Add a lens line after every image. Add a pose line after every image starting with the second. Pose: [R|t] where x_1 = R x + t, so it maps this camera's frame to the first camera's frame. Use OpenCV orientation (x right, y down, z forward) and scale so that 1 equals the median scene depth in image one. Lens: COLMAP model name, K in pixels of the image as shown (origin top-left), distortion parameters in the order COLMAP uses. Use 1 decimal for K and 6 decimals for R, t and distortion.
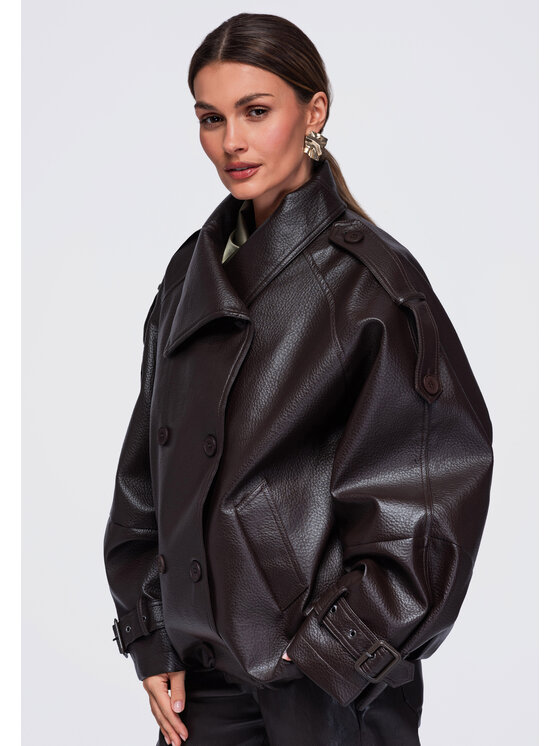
lens RADIAL K [[1851.5, 0, 280.0], [0, 1851.5, 373.3], [0, 0, 1]] dist [0.376477, 0.000000]
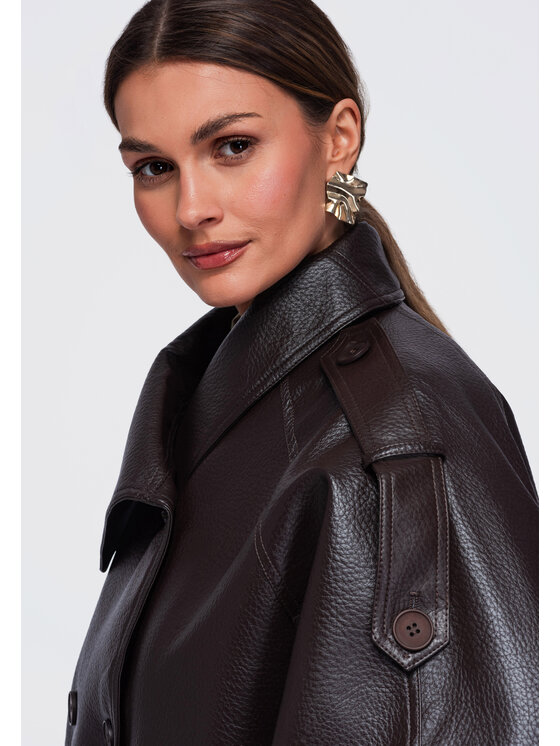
lens RADIAL K [[1851.5, 0, 280.3], [0, 1851.5, 372.9], [0, 0, 1]] dist [0.376477, 0.000000]
pose [[0.995563, -0.091255, -0.022958, 0.007662], [0.091255, 0.995827, -0.001059, -0.072435], [0.022959, -0.001041, 0.999736, 0.453929]]
